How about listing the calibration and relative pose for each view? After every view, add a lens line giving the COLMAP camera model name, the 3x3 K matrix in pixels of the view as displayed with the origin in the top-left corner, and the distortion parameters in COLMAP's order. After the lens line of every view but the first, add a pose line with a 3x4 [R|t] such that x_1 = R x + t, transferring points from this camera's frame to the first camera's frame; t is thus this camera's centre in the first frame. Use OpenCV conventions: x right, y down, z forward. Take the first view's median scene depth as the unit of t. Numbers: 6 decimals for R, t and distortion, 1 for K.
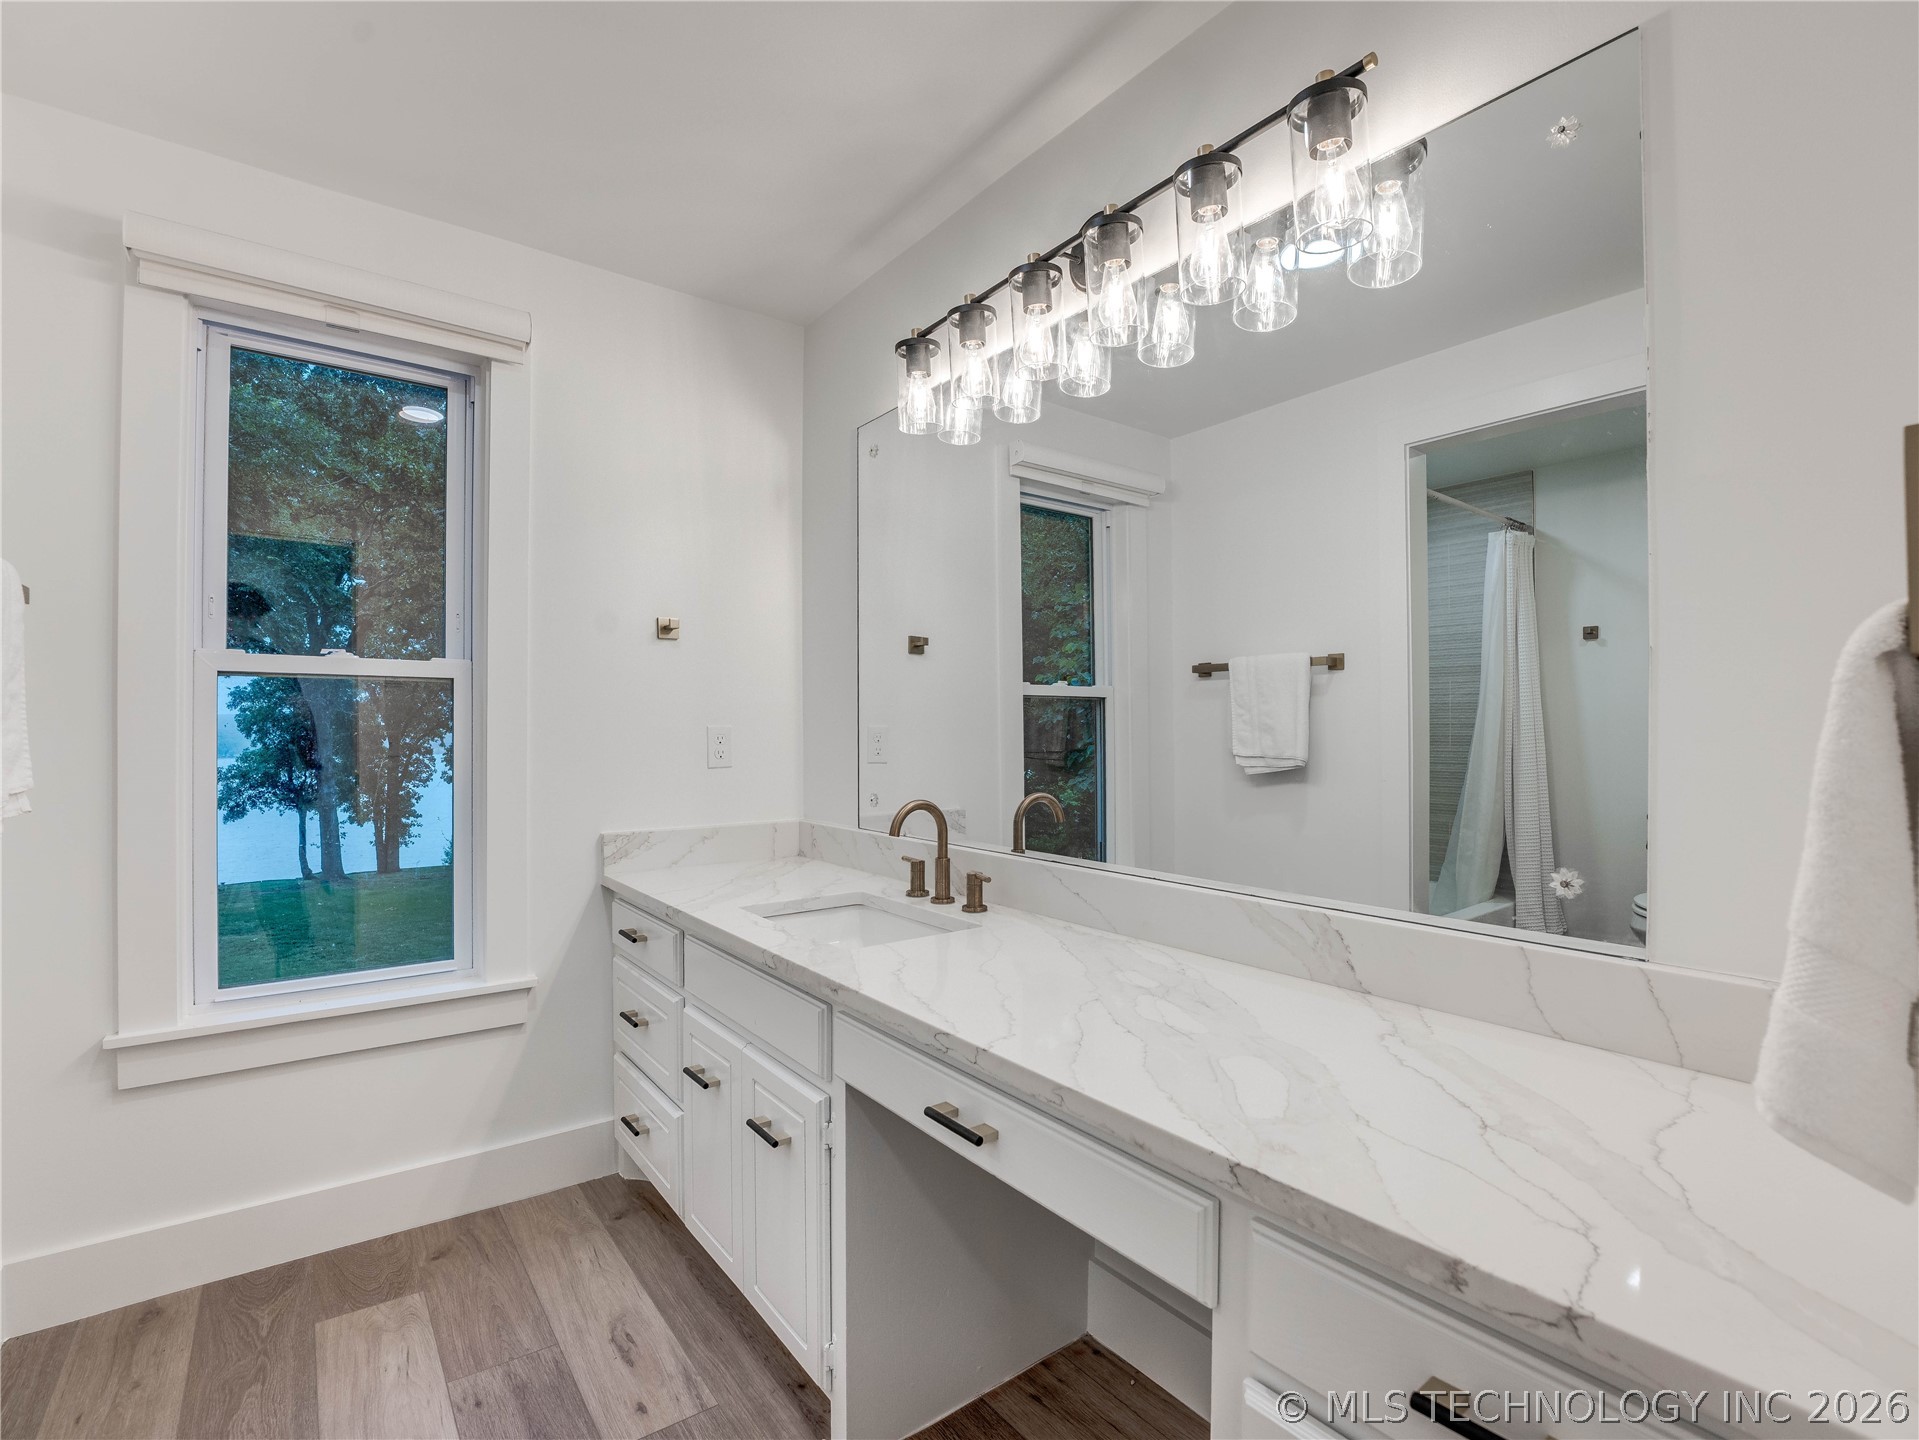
lens RADIAL K [[886.1, 0, 933.8], [0, 886.1, 715.4], [0, 0, 1]] dist [-0.026402, -0.000151]
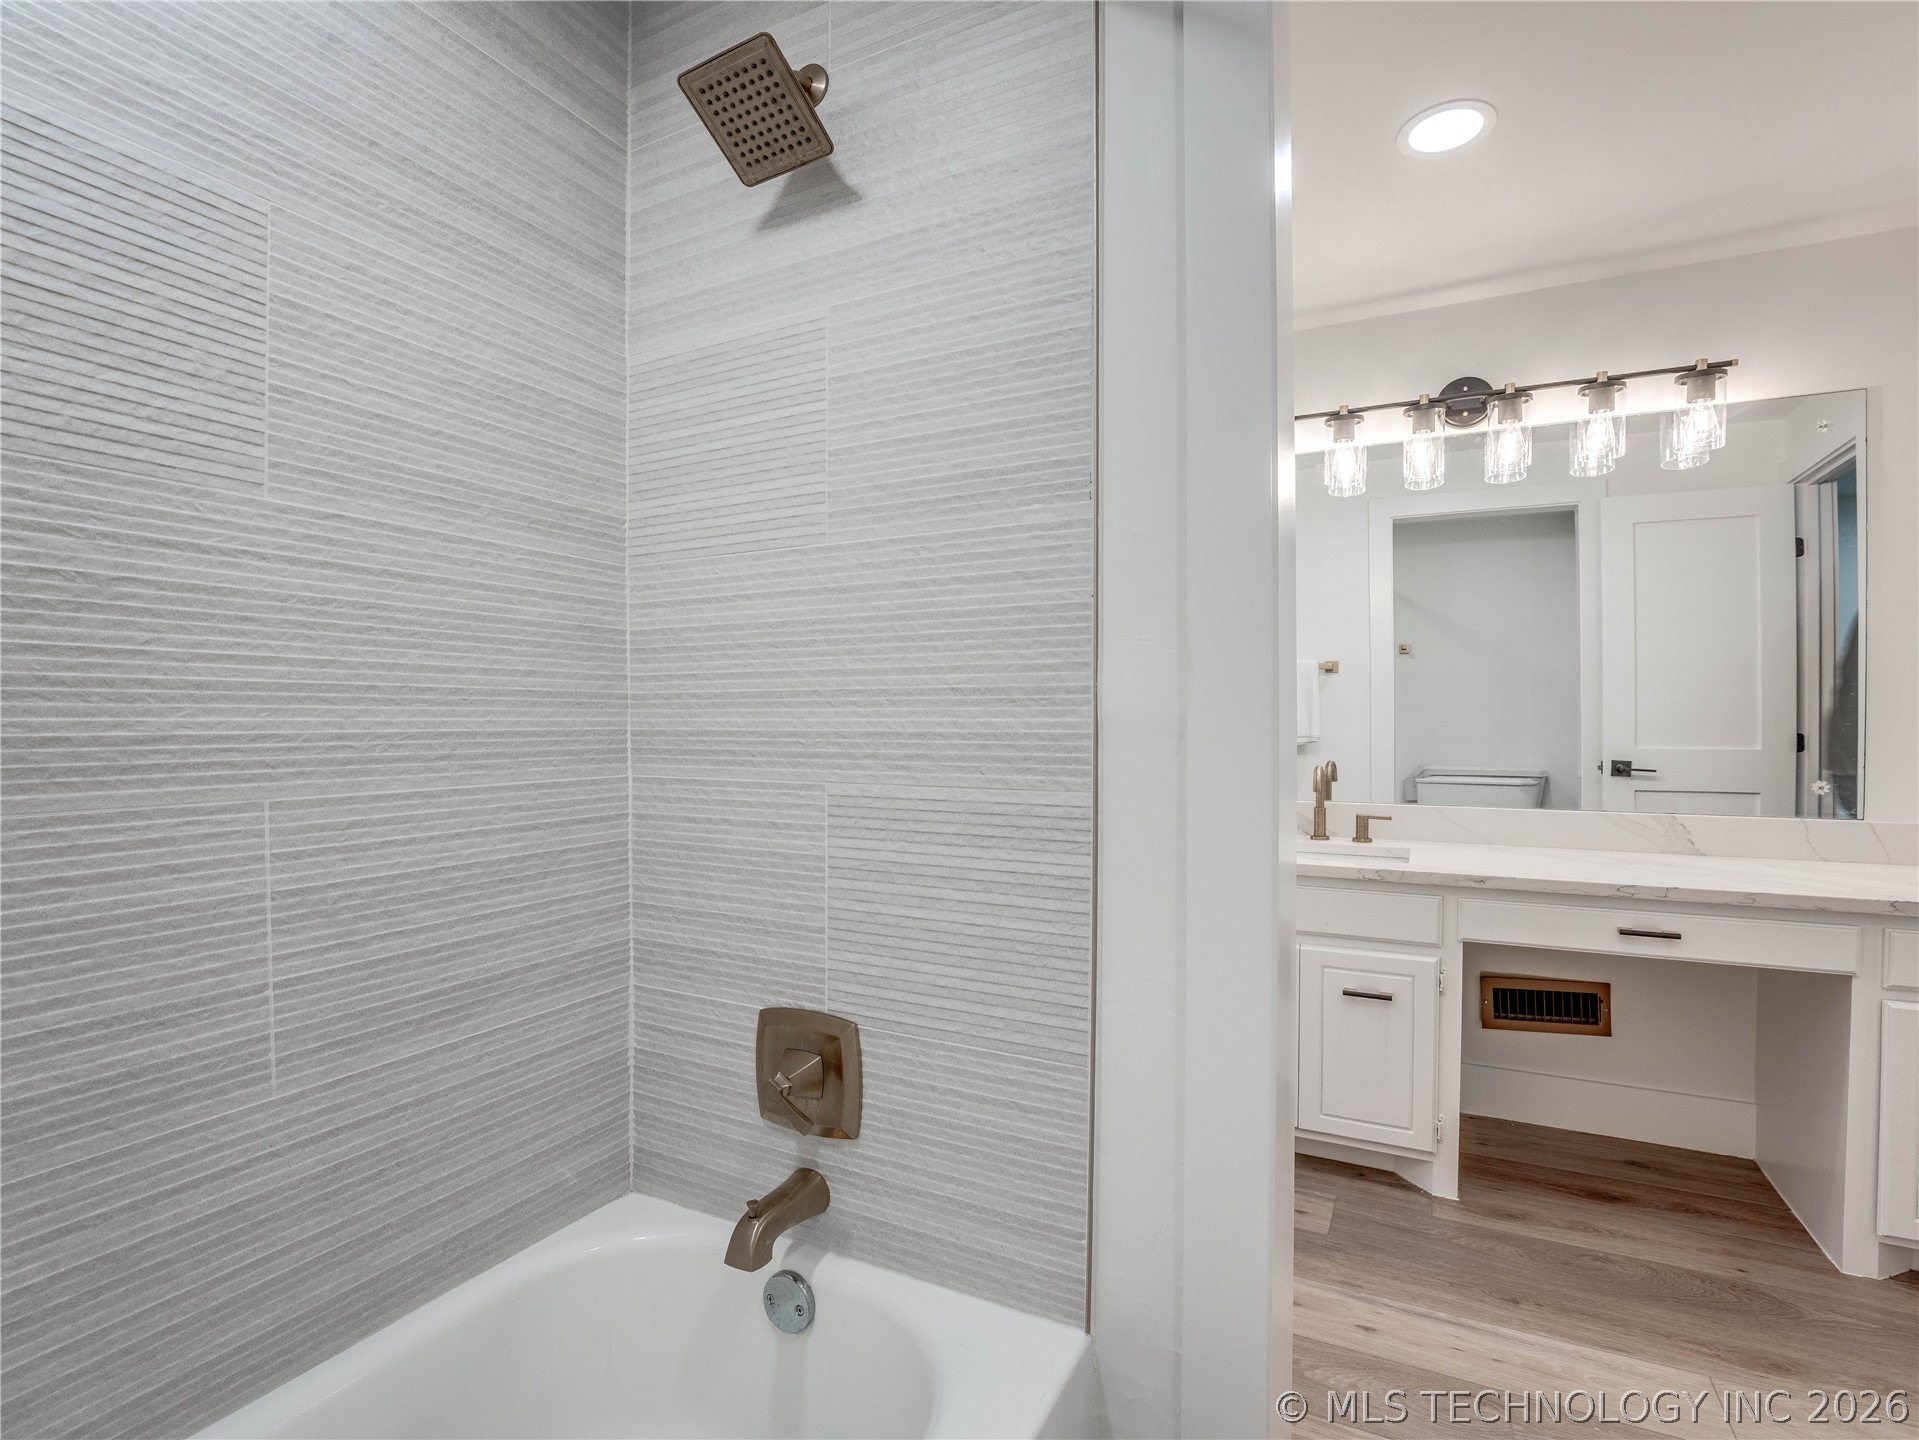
lens RADIAL K [[886.1, 0, 933.8], [0, 886.1, 715.4], [0, 0, 1]] dist [-0.026402, -0.000151]
pose [[0.908083, 0.002797, 0.418781, -1.675287], [-0.009196, 0.999870, 0.013262, 0.006931], [-0.418689, -0.015894, 0.907990, 0.005770]]
